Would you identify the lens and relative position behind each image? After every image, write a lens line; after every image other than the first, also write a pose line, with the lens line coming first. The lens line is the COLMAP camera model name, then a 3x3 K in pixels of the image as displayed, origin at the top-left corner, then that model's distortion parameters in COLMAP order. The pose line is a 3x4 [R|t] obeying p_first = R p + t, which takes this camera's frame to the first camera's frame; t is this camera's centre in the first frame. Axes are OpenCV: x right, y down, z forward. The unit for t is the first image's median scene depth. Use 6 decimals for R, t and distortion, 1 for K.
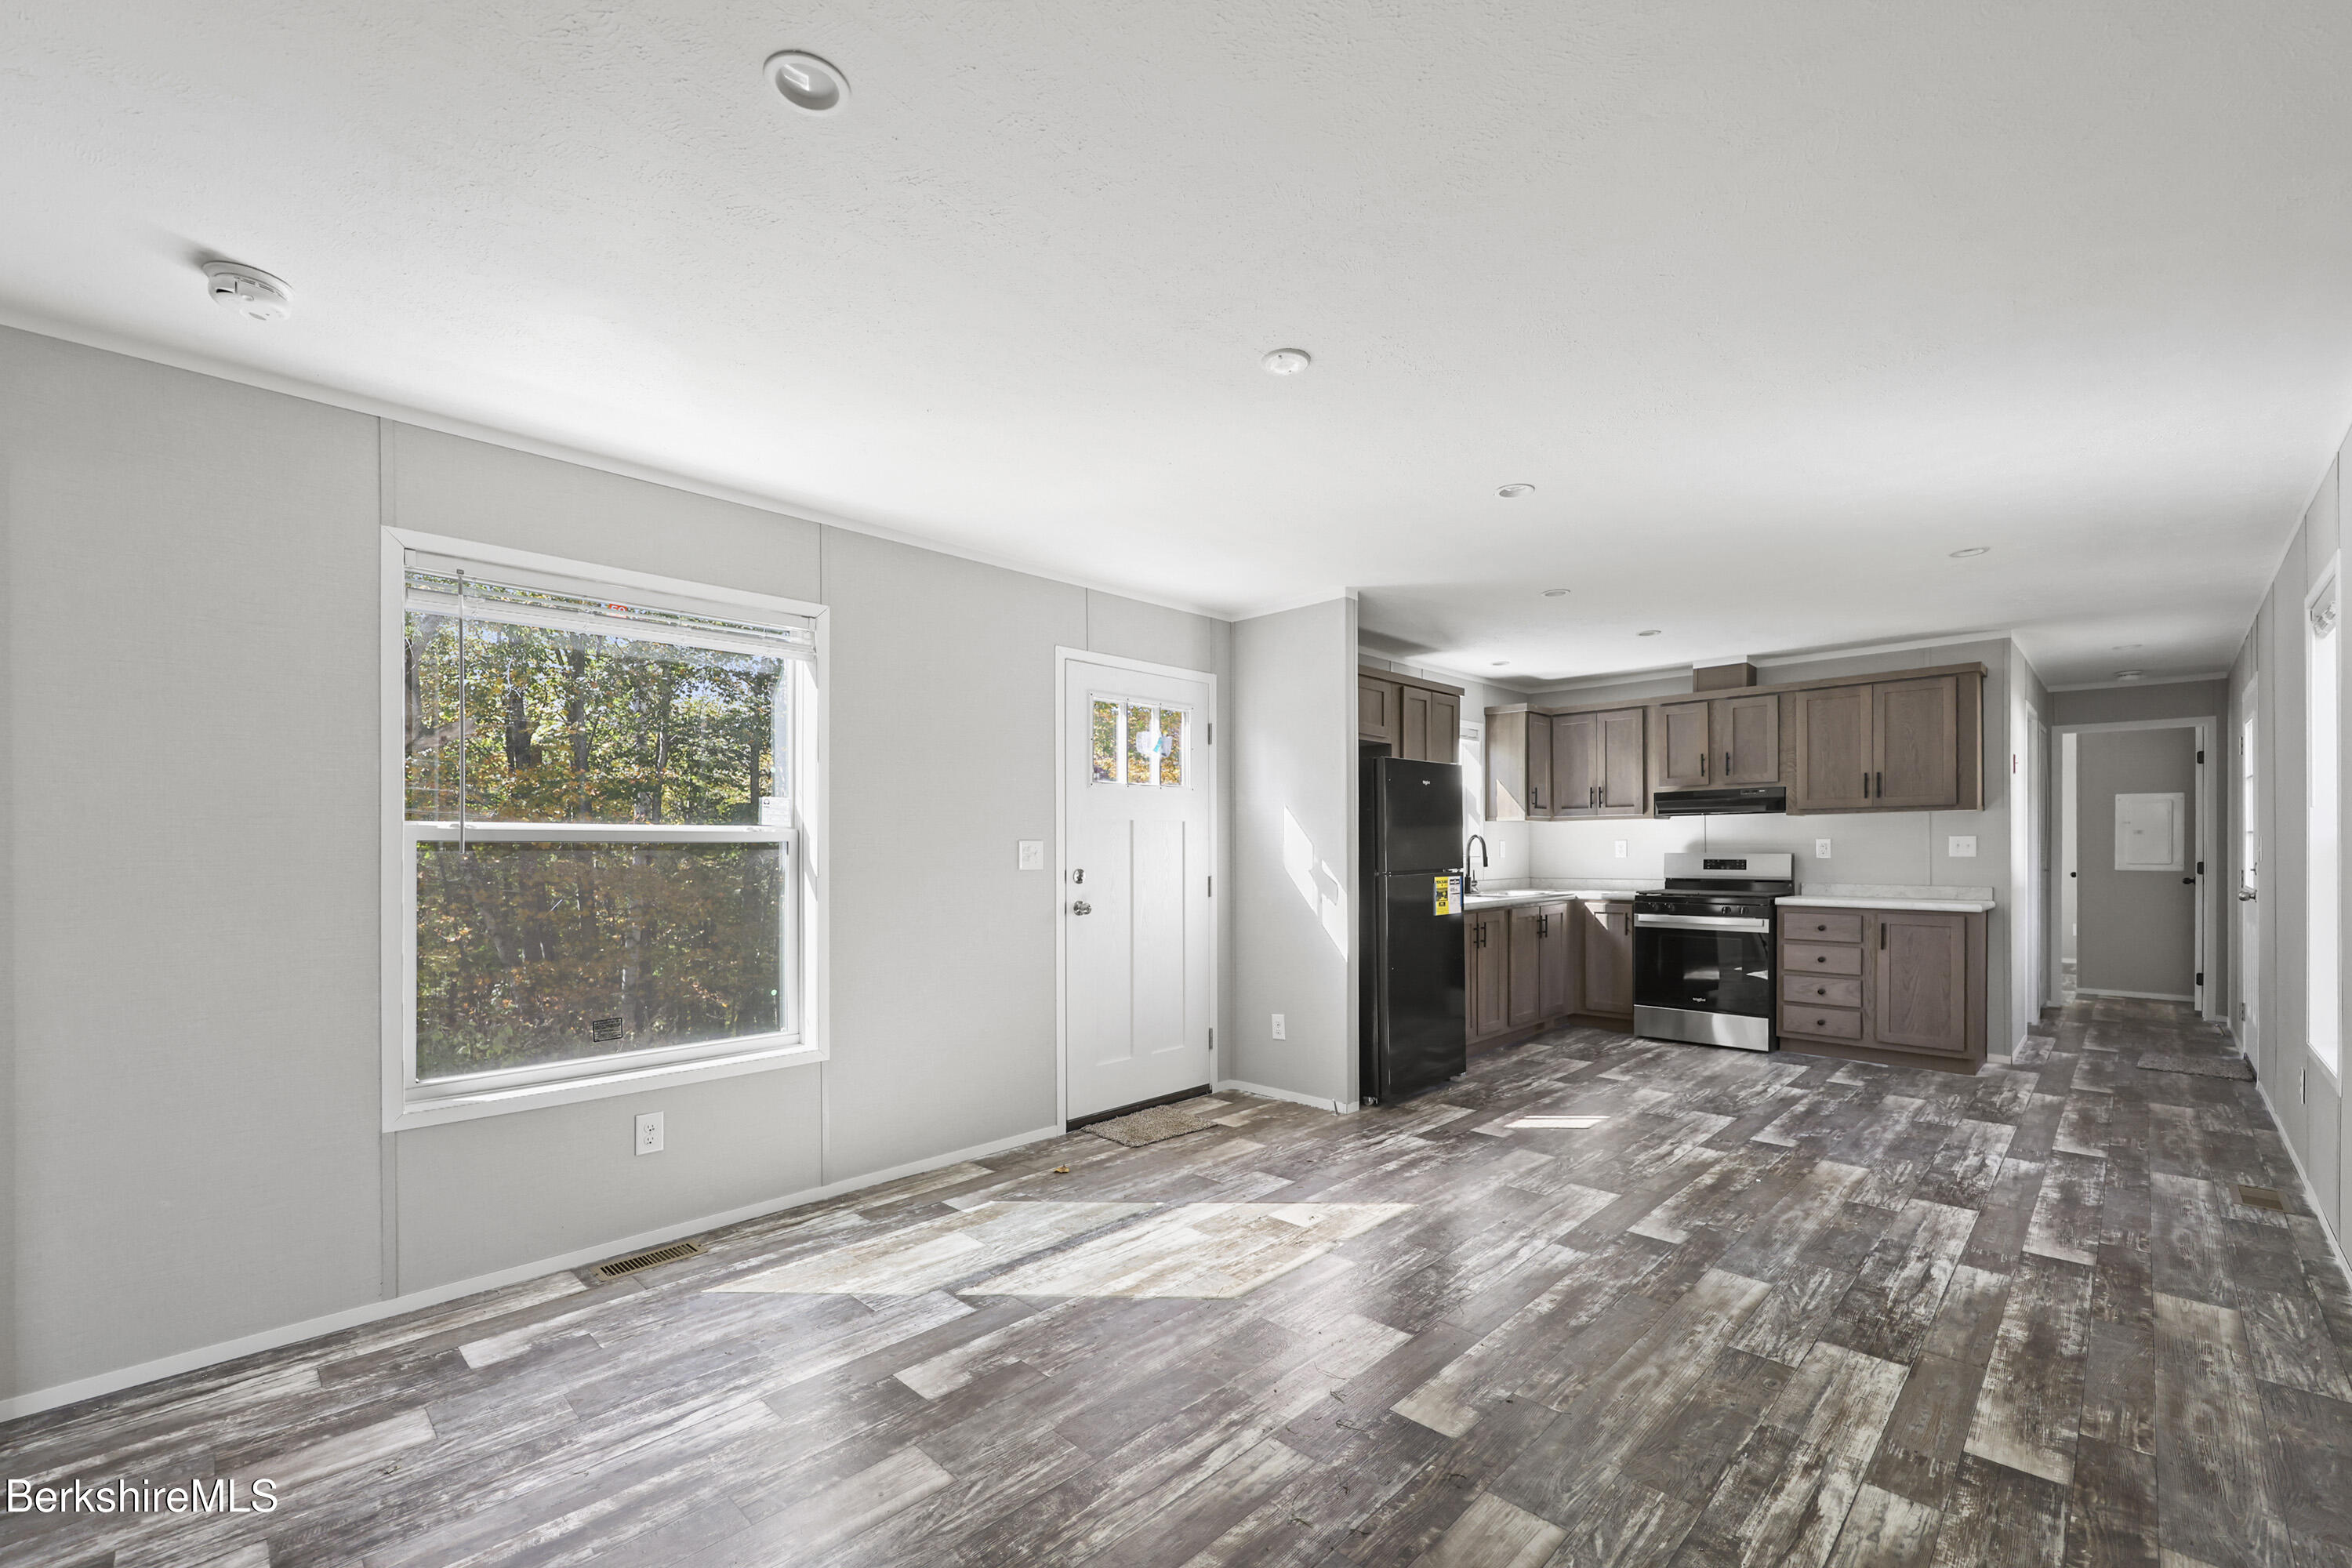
lens RADIAL K [[986.1, 0, 1231.4], [0, 986.1, 822.7], [0, 0, 1]] dist [-0.020233, 0.006982]
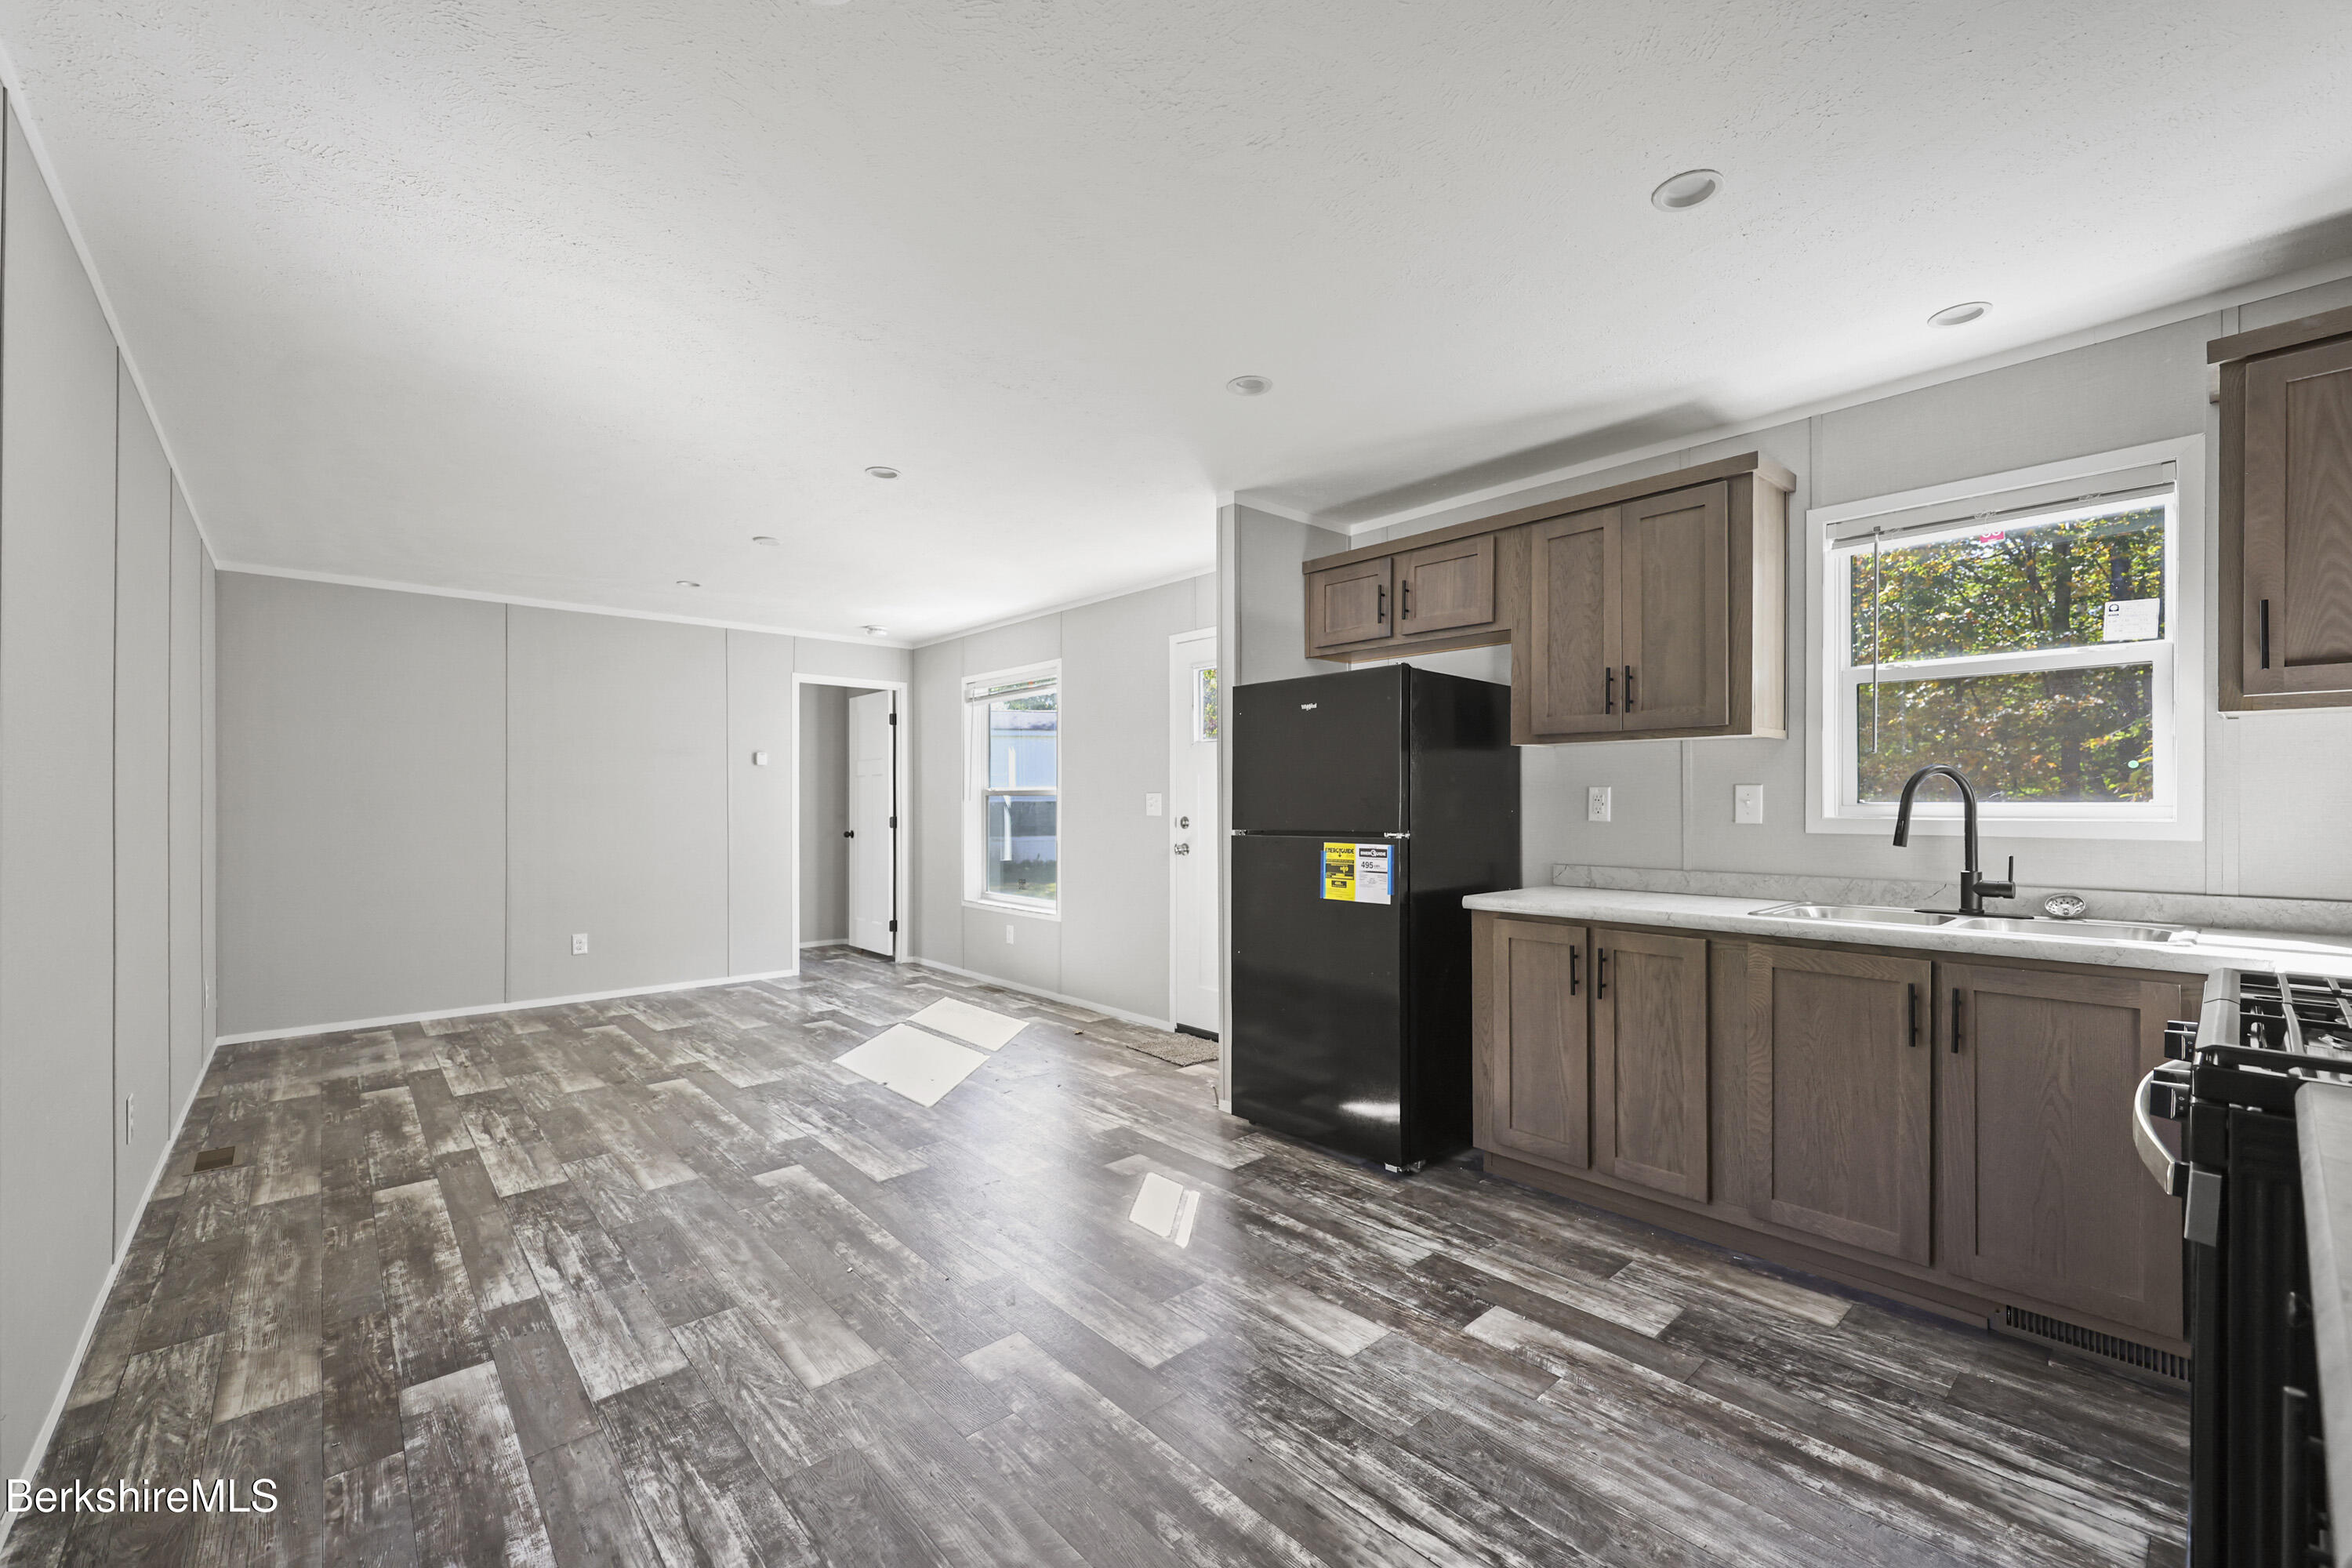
lens RADIAL K [[986.1, 0, 1170.2], [0, 986.1, 784.2], [0, 0, 1]] dist [-0.020233, 0.006982]
pose [[-0.104038, -0.002873, -0.994569, 1.486950], [0.026067, 0.999644, -0.005615, 0.020171], [0.994232, -0.026509, -0.103926, 1.591146]]
